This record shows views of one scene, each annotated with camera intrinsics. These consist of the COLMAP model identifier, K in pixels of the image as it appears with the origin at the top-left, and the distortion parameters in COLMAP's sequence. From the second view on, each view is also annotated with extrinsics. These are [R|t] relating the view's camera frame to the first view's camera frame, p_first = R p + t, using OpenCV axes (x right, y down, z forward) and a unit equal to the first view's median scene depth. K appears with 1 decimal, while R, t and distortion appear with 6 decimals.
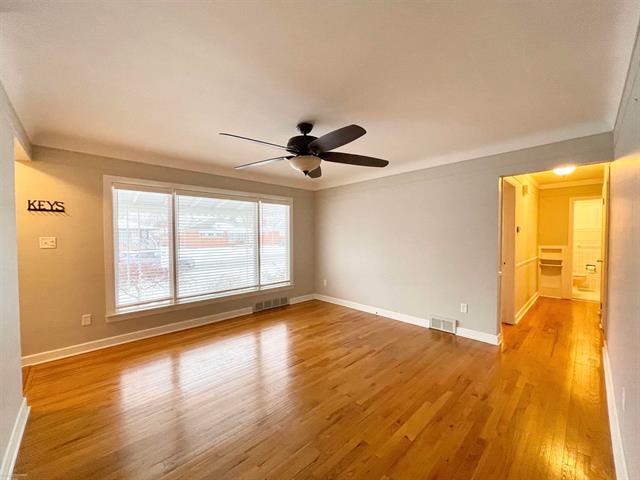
lens RADIAL K [[258.5, 0, 319.1], [0, 258.5, 240.7], [0, 0, 1]] dist [-0.000325, 0.000713]
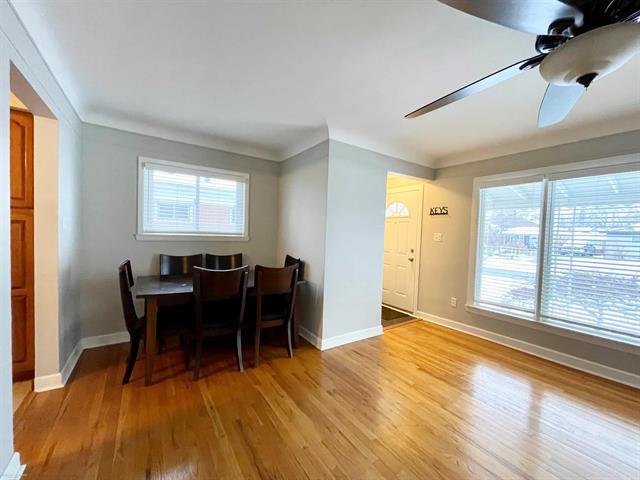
lens RADIAL K [[258.5, 0, 320.8], [0, 258.5, 240.9], [0, 0, 1]] dist [-0.000325, 0.000713]
pose [[-0.161505, 0.018272, -0.986703, 0.365028], [-0.058223, 0.997911, 0.028010, 0.021499], [0.985153, 0.061973, -0.160104, 0.533944]]
